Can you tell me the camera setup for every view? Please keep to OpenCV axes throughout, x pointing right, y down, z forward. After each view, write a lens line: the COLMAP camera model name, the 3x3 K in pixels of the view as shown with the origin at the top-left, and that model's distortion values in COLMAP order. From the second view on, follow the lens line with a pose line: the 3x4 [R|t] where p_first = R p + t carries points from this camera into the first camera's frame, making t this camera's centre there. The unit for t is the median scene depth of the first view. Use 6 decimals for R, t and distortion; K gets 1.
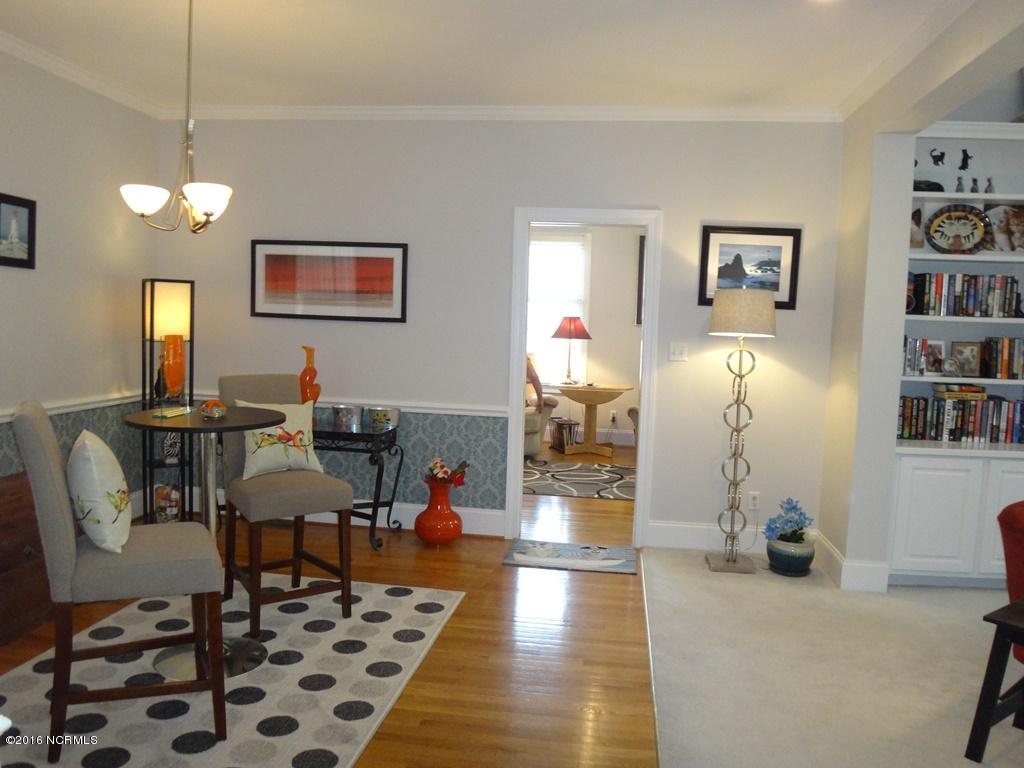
lens RADIAL K [[810.4, 0, 512.0], [0, 810.4, 384.0], [0, 0, 1]] dist [-0.059756, -0.004244]
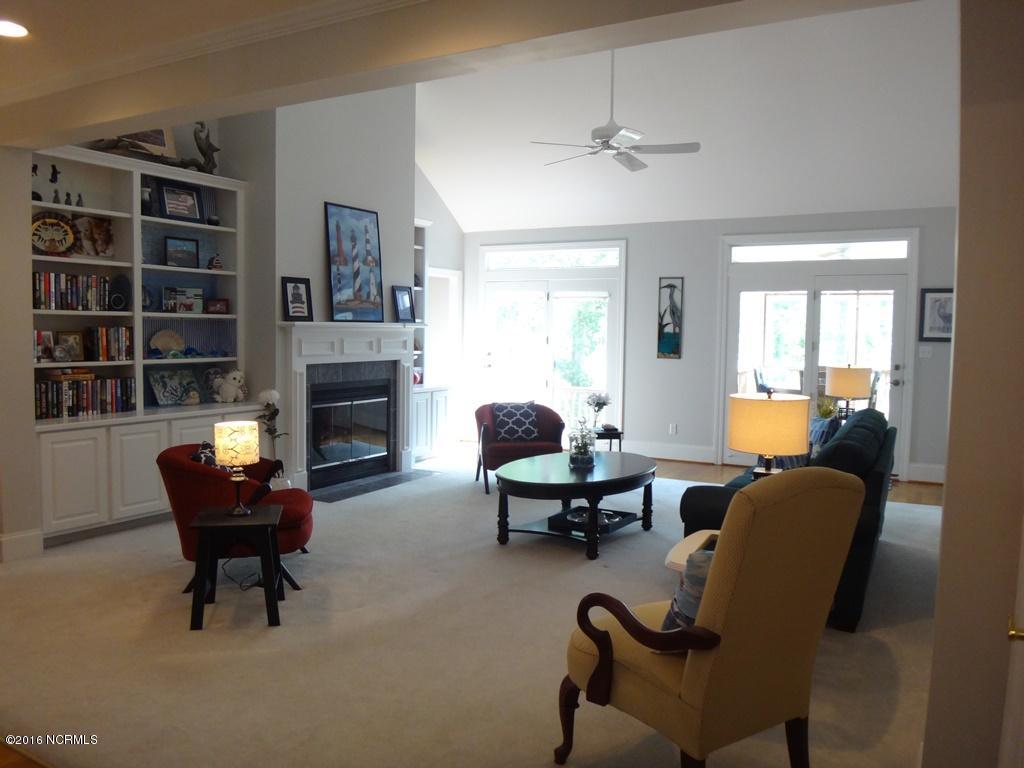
lens RADIAL K [[810.4, 0, 512.0], [0, 810.4, 384.0], [0, 0, 1]] dist [-0.059756, -0.004244]
pose [[0.380357, -0.084021, 0.921015, -0.275760], [0.062672, 0.995917, 0.064972, -0.011528], [-0.922714, 0.033009, 0.384069, -0.054608]]
